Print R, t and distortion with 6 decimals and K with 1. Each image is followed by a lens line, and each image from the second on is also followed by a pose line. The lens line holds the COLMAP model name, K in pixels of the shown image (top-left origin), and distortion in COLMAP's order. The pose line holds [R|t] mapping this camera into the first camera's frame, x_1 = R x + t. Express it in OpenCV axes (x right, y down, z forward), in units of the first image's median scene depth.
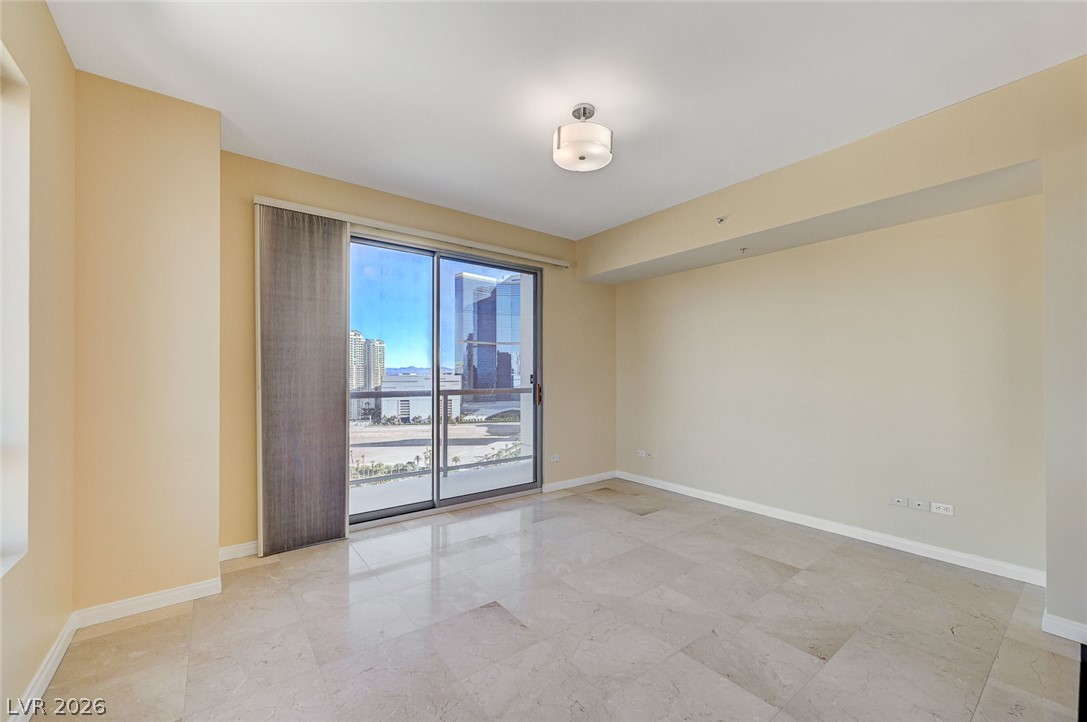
lens RADIAL K [[429.7, 0, 547.7], [0, 429.7, 372.5], [0, 0, 1]] dist [0.002180, 0.000309]
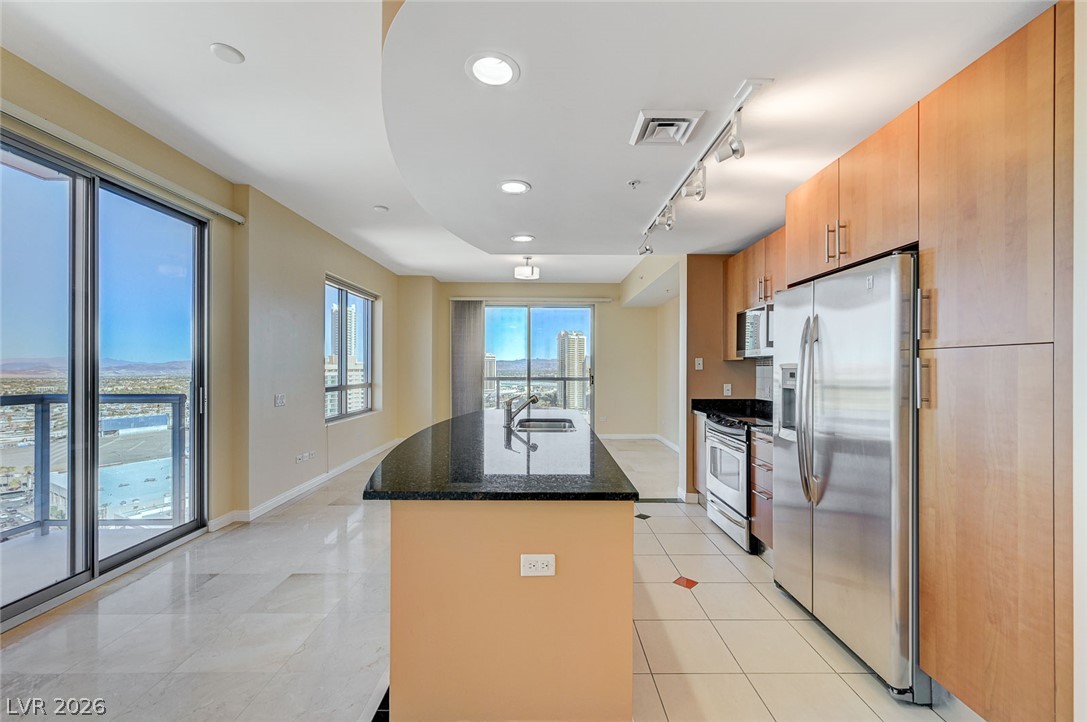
lens RADIAL K [[442.6, 0, 546.9], [0, 442.6, 367.6], [0, 0, 1]] dist [0.001290, 0.000596]
pose [[0.791663, 0.001869, -0.610956, 1.319025], [0.000101, 0.999995, 0.003190, -0.002927], [0.610958, -0.002587, 0.791659, -0.690128]]
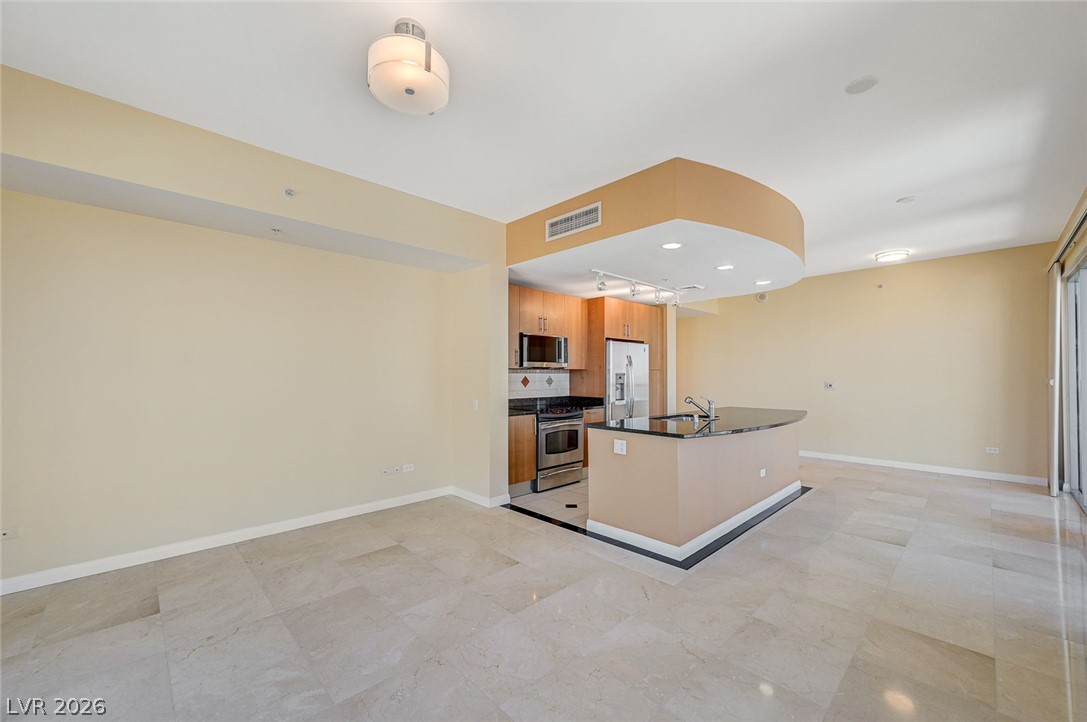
lens RADIAL K [[429.5, 0, 547.0], [0, 429.5, 366.1], [0, 0, 1]] dist [0.001365, 0.000234]
pose [[-0.112897, 0.019597, 0.993413, -0.545962], [-0.003532, 0.999791, -0.020124, 0.001189], [-0.993600, -0.005781, -0.112804, 0.660152]]
